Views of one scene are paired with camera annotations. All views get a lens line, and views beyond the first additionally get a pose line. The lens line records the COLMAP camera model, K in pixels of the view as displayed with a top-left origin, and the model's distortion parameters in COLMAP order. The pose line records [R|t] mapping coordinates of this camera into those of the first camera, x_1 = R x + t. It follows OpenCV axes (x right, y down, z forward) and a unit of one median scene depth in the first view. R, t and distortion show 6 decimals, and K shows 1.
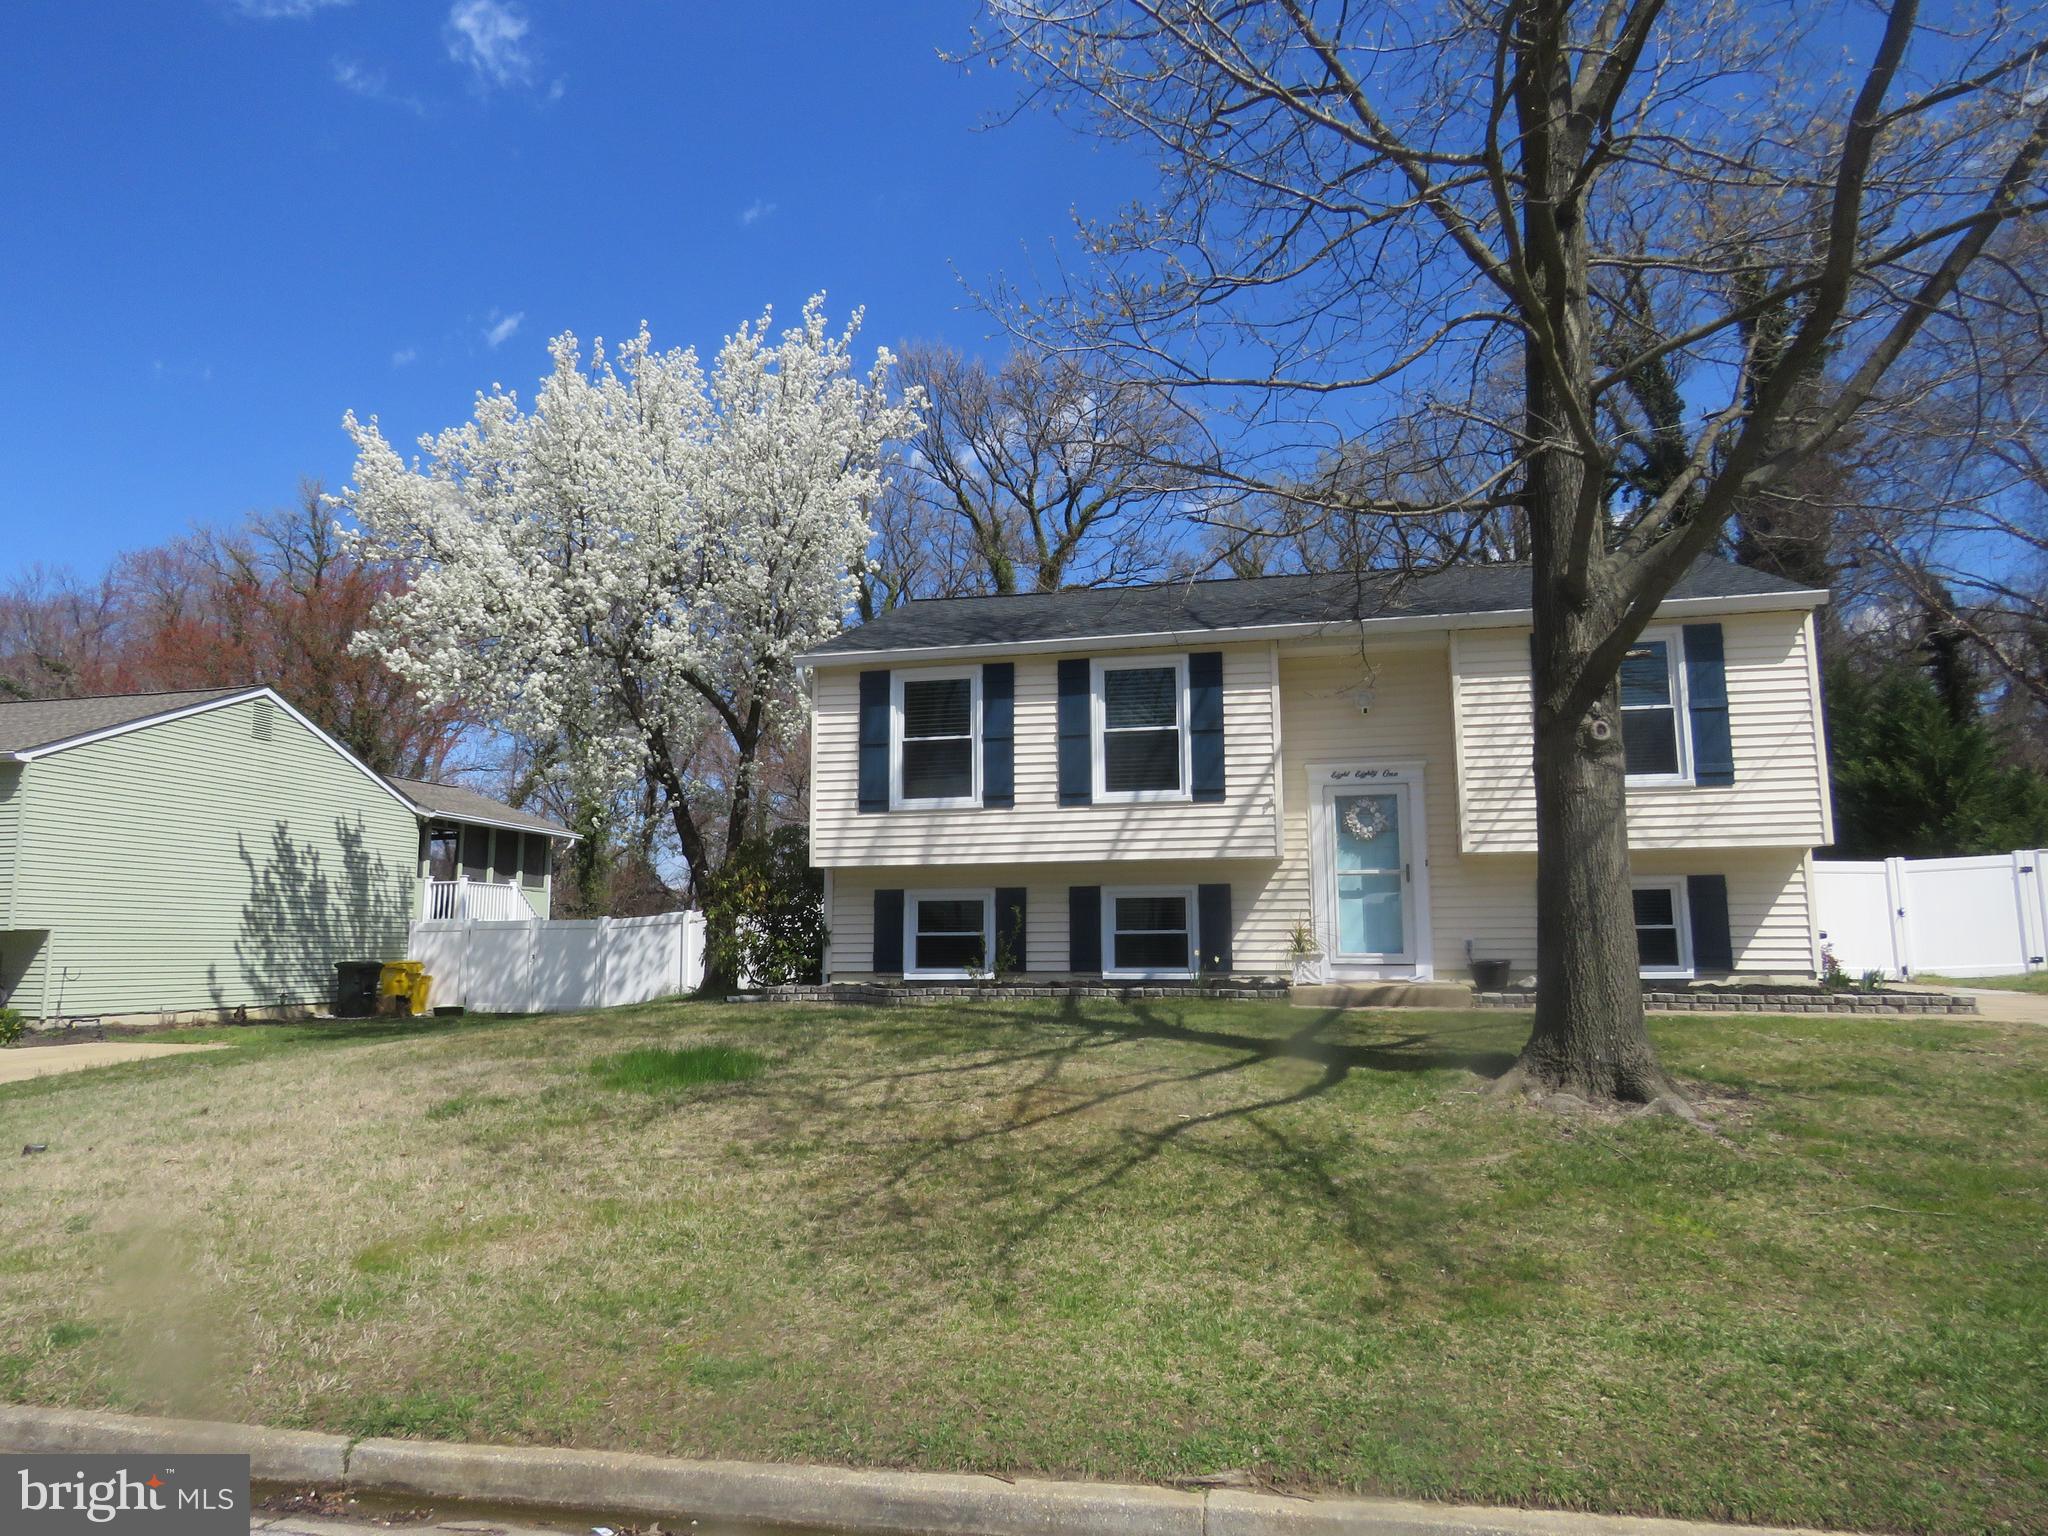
lens RADIAL K [[1307.9, 0, 1006.4], [0, 1307.9, 752.8], [0, 0, 1]] dist [-0.018278, 0.016914]
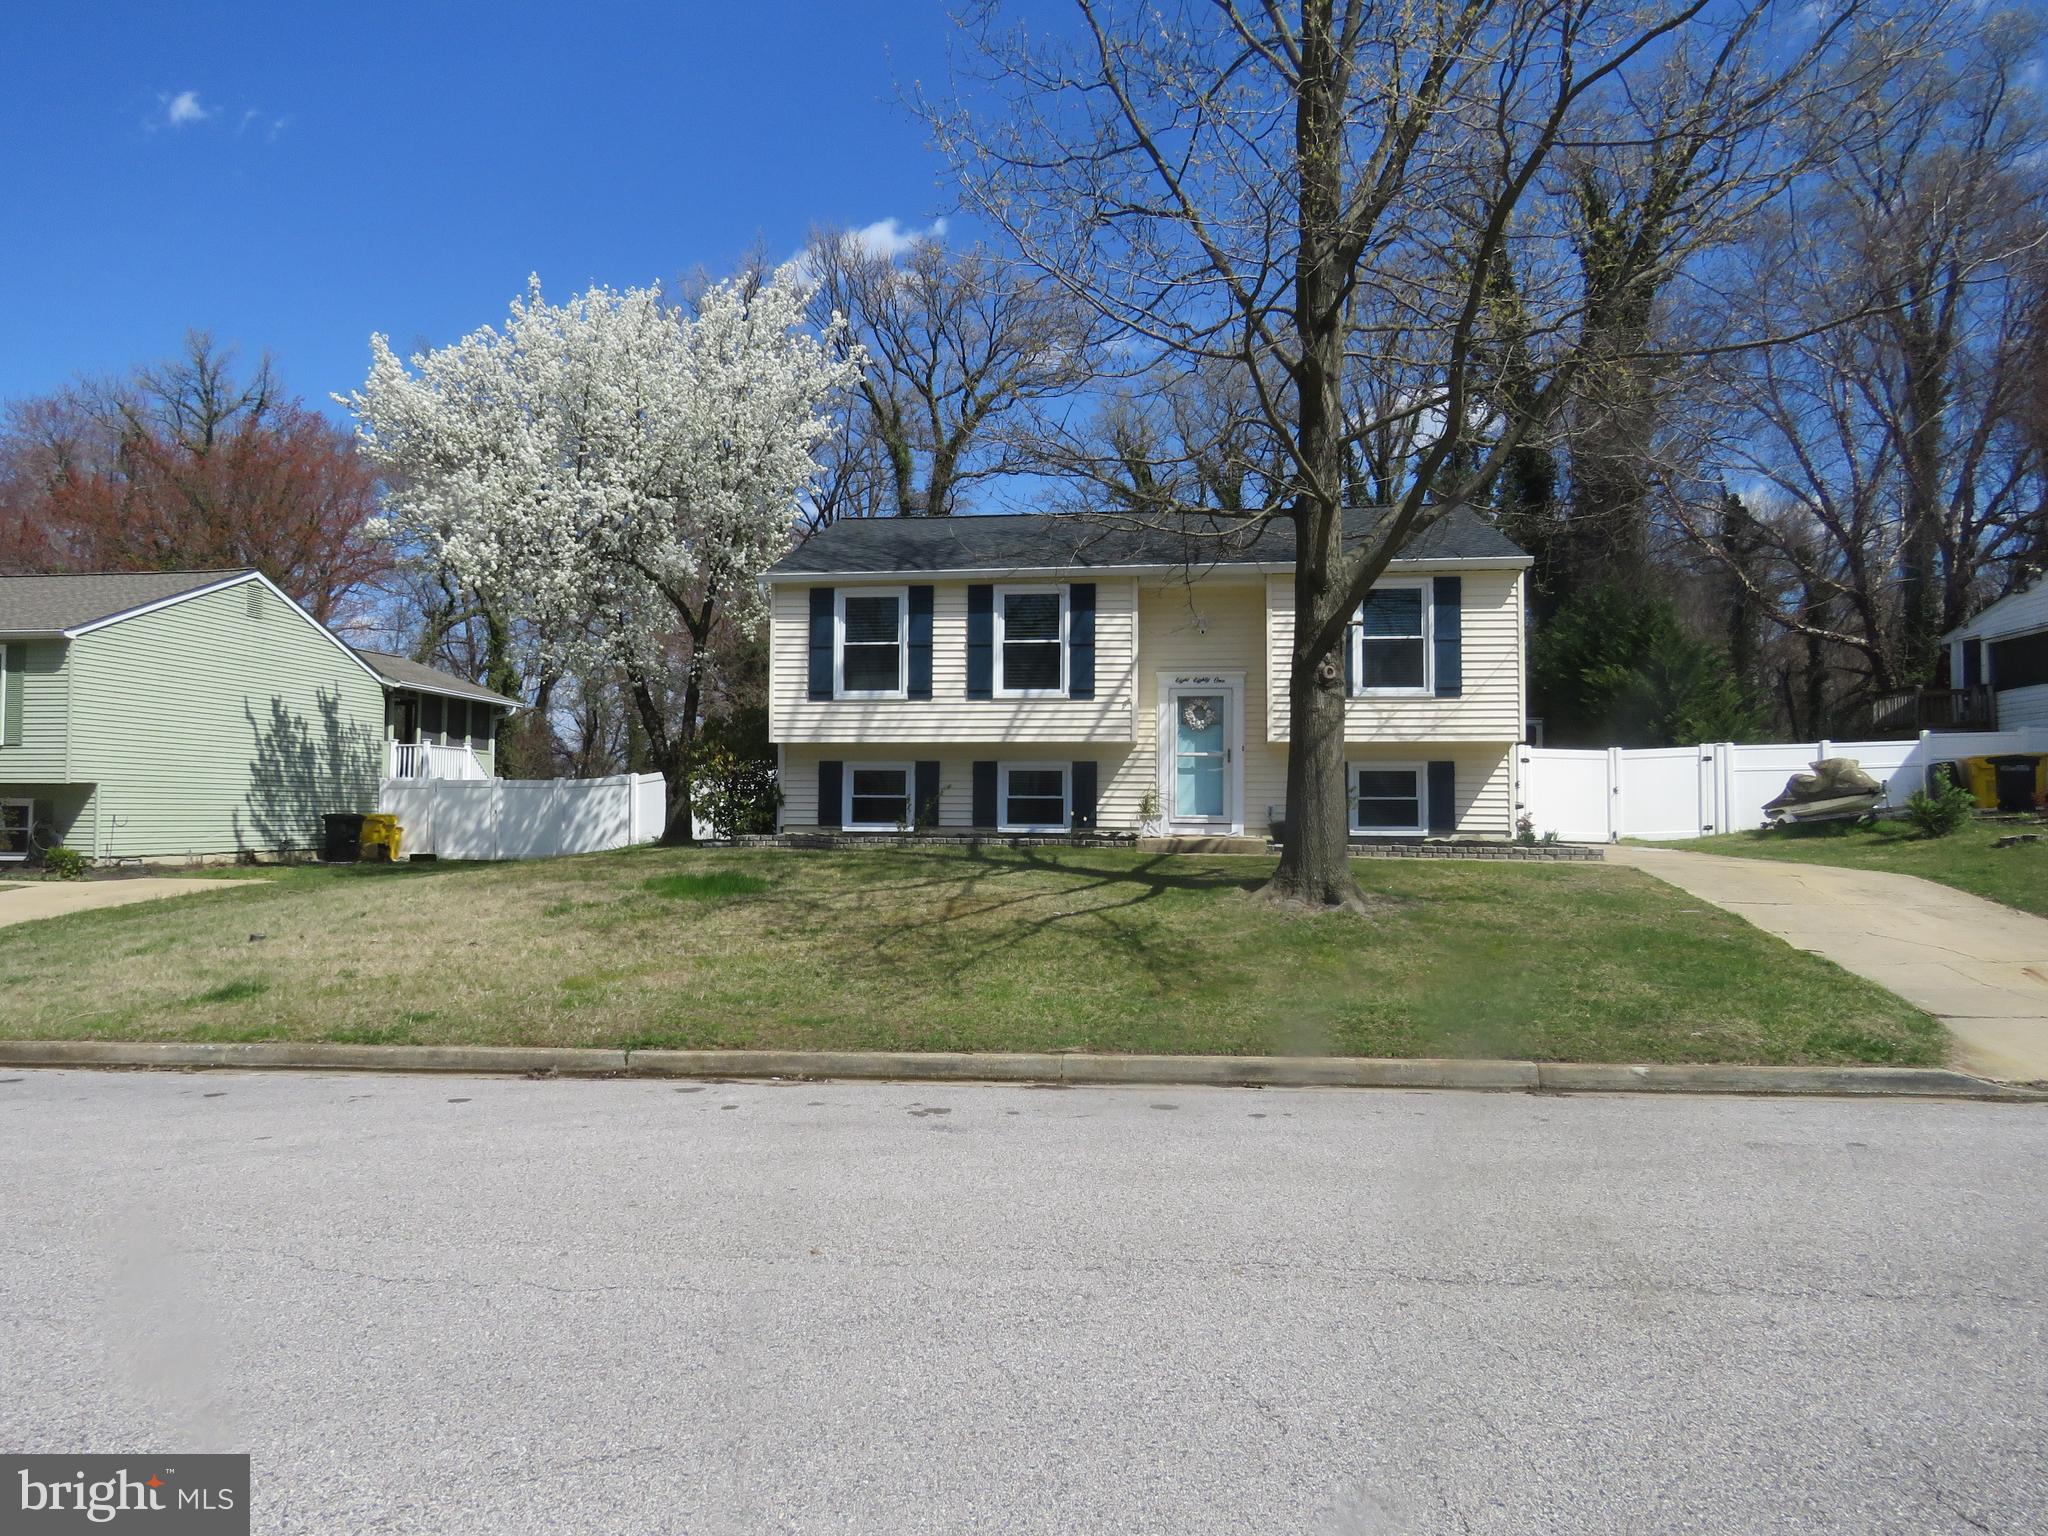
lens RADIAL K [[1307.9, 0, 1037.5], [0, 1307.9, 770.7], [0, 0, 1]] dist [-0.018278, 0.016914]
pose [[0.993172, 0.015613, 0.115607, -0.038662], [-0.028912, 0.993028, 0.114276, -0.038107], [-0.113017, -0.116838, 0.986700, -0.286986]]
